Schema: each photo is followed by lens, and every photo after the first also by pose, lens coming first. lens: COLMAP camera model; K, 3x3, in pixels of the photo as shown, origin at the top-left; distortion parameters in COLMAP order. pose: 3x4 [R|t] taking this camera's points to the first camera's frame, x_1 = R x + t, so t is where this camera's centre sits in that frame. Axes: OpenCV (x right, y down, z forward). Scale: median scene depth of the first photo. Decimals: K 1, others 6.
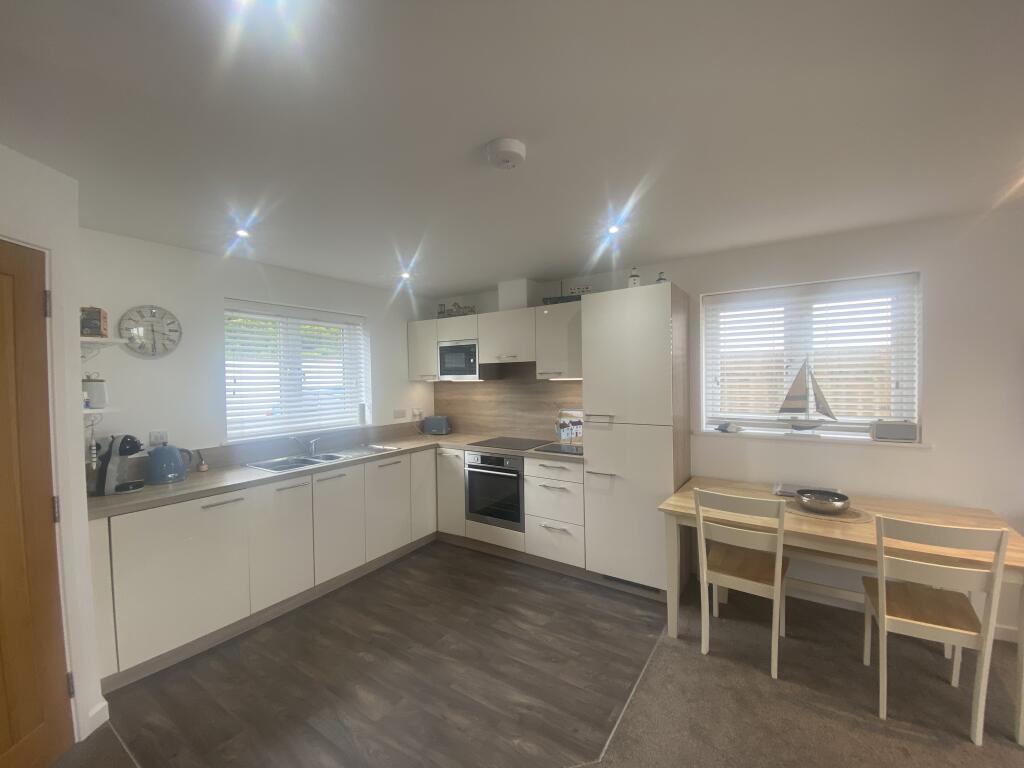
lens RADIAL K [[411.7, 0, 491.0], [0, 411.7, 386.8], [0, 0, 1]] dist [0.023912, -0.020627]
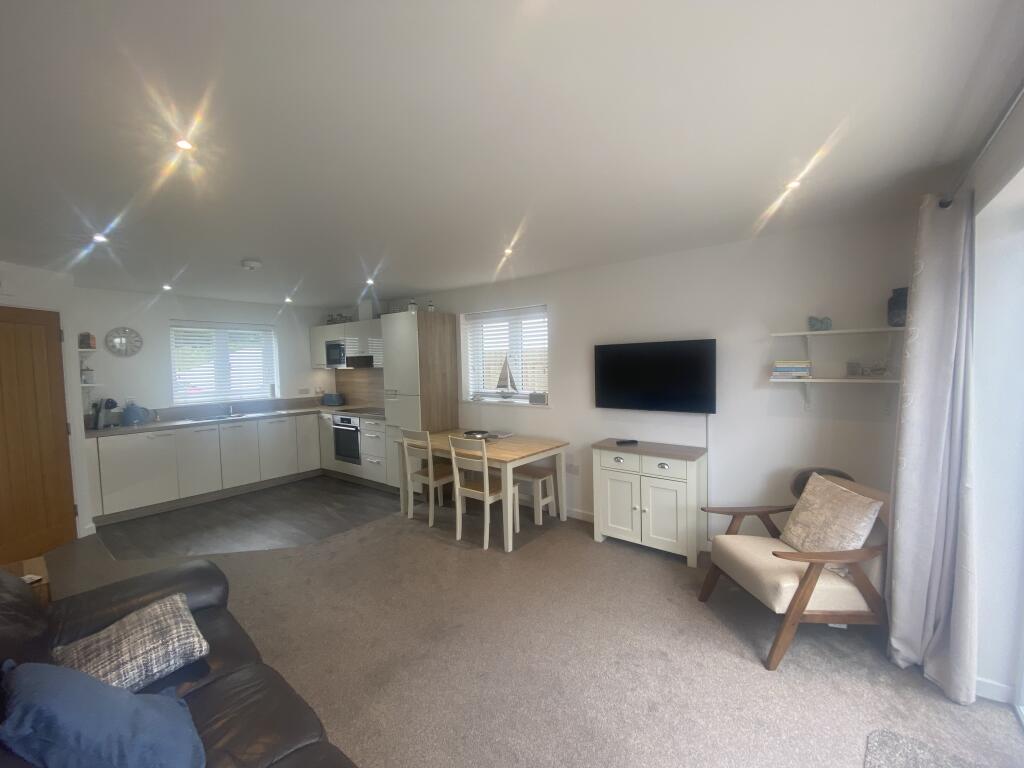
lens RADIAL K [[419.2, 0, 512.0], [0, 419.2, 384.0], [0, 0, 1]] dist [-0.025670, -0.000013]
pose [[0.999443, 0.000577, -0.033370, 0.821193], [0.000397, 0.999575, 0.029162, -0.002106], [0.033372, -0.029159, 0.999018, -0.643500]]
